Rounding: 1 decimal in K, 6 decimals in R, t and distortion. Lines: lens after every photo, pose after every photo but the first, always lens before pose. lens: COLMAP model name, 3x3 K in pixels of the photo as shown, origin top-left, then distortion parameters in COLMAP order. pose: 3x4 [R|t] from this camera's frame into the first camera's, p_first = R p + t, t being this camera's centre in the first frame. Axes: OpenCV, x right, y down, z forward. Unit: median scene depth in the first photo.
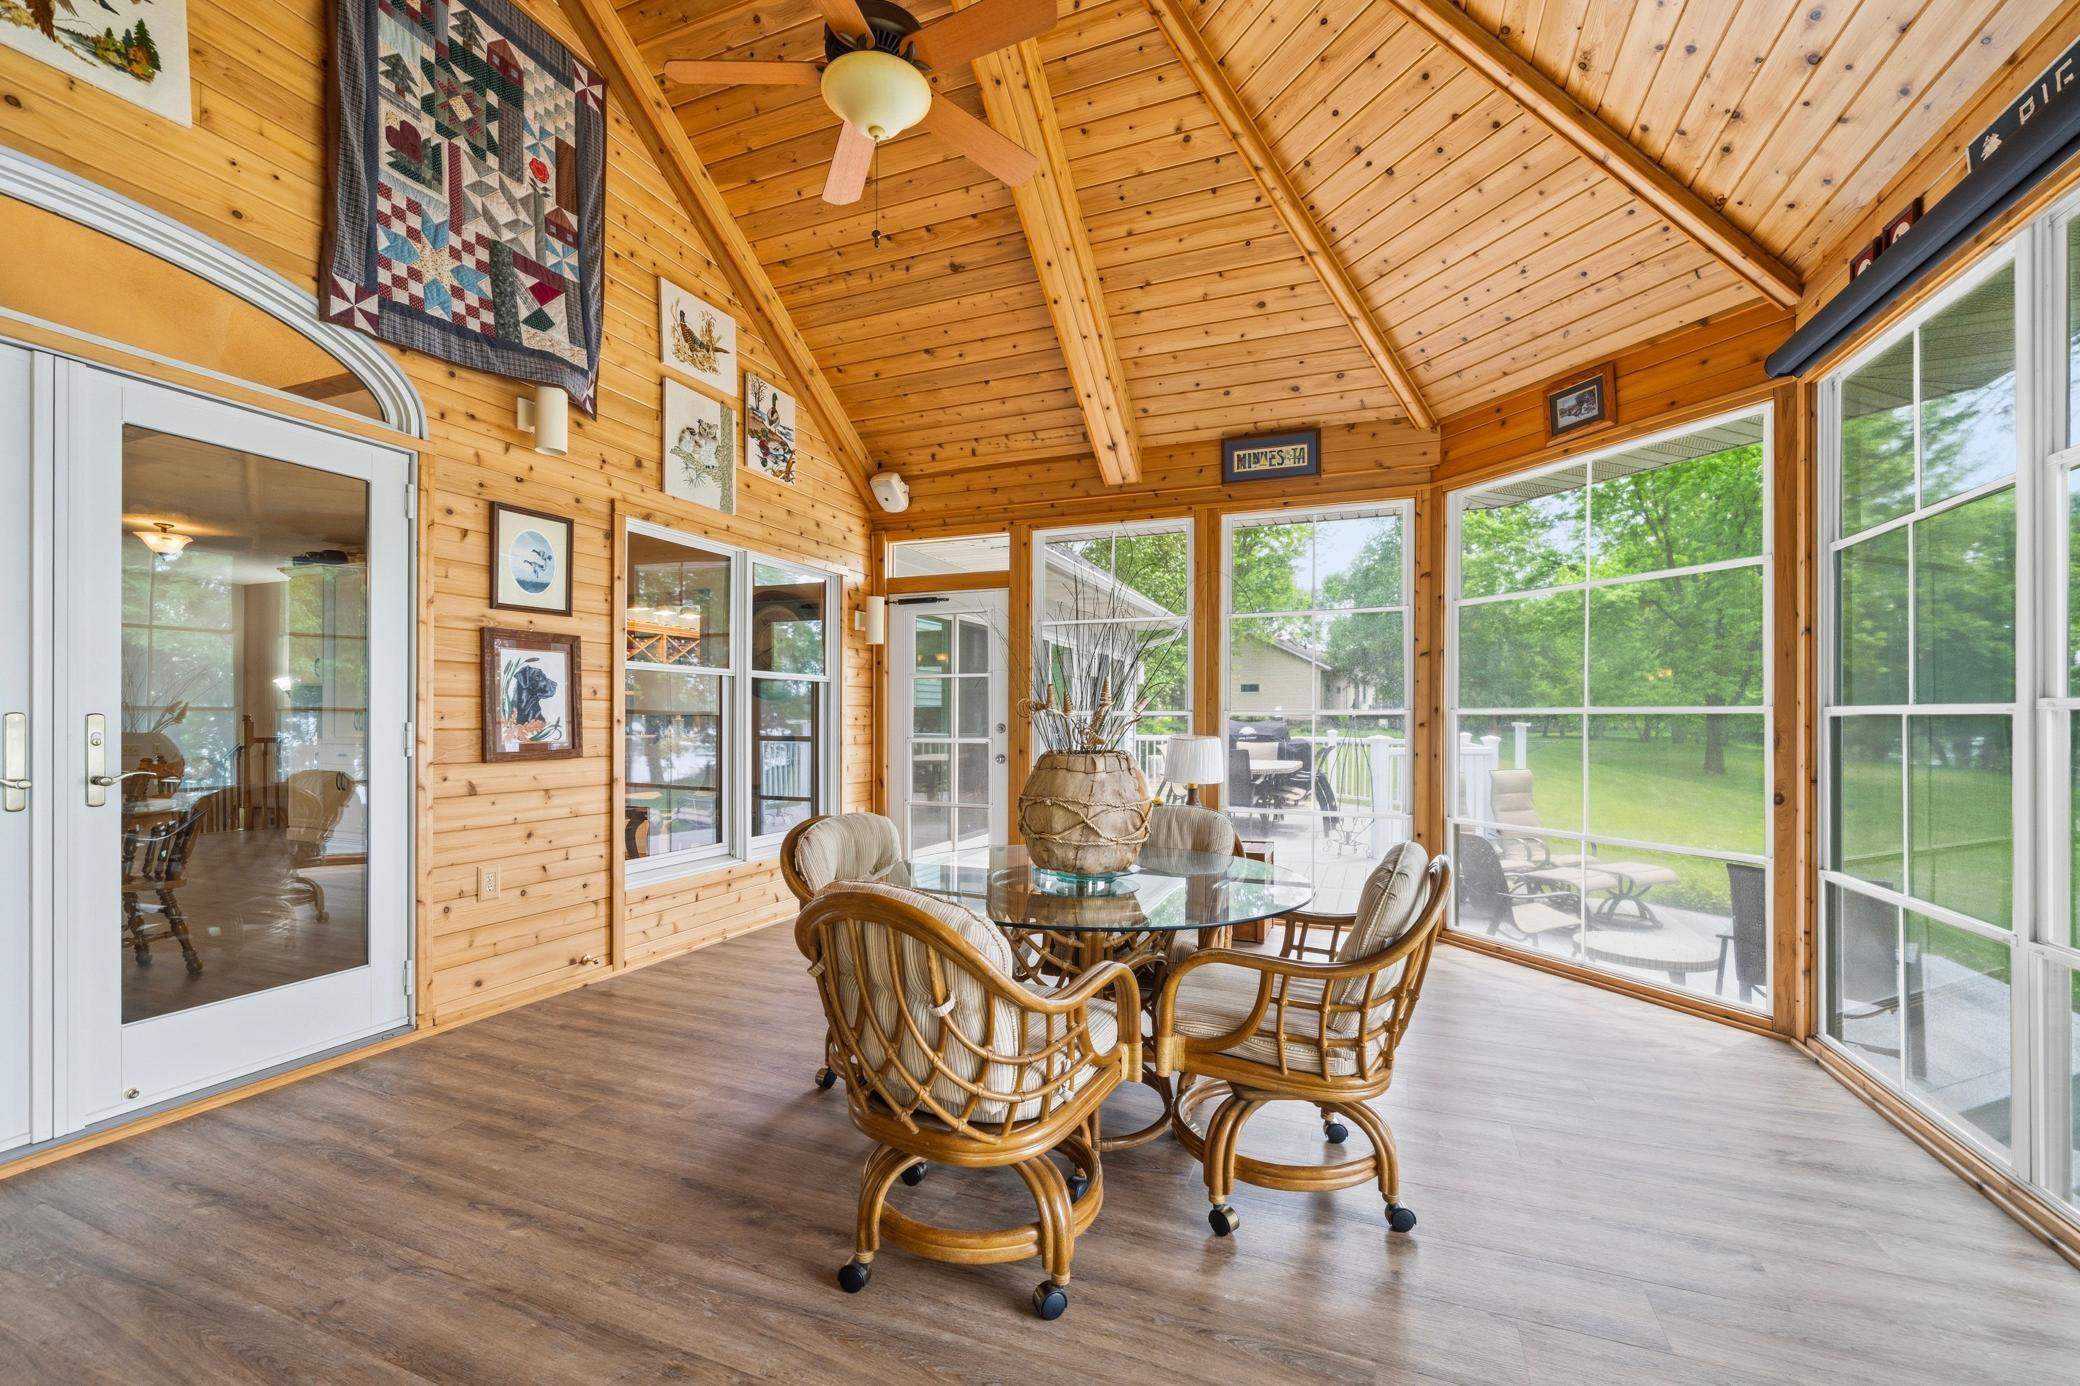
lens RADIAL K [[851.3, 0, 1035.9], [0, 851.3, 708.6], [0, 0, 1]] dist [0.000191, 0.000123]
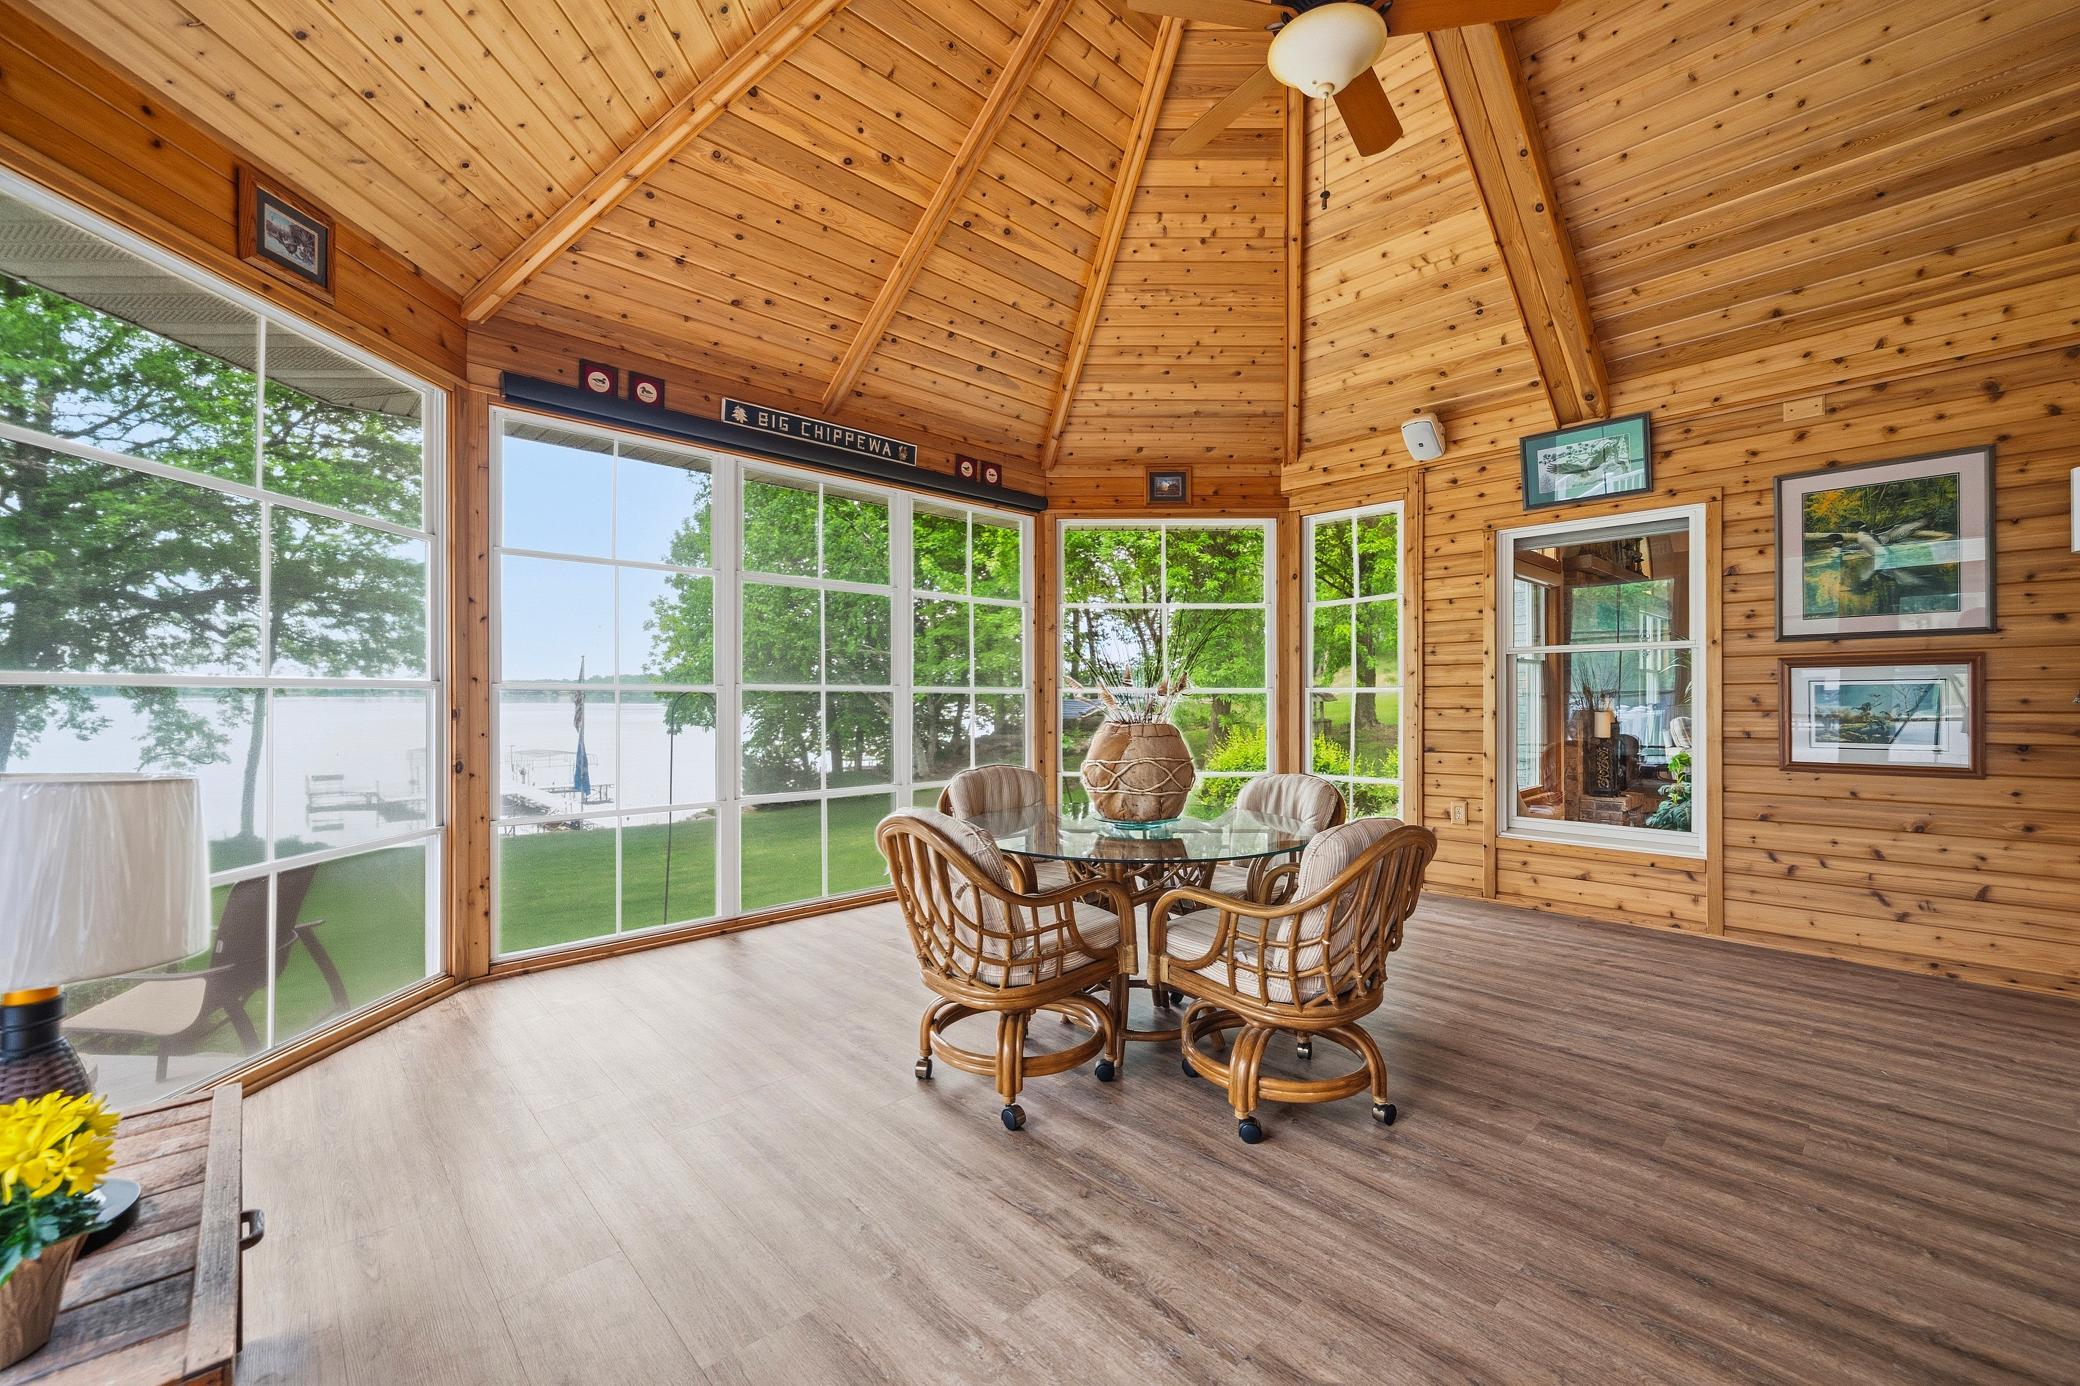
lens RADIAL K [[851.3, 0, 1035.9], [0, 851.3, 708.6], [0, 0, 1]] dist [0.000191, 0.000123]
pose [[-0.910735, -0.006568, 0.412938, -0.288921], [-0.007222, 0.999974, -0.000022, 0.029492], [-0.412927, -0.003002, -0.910759, 1.996327]]
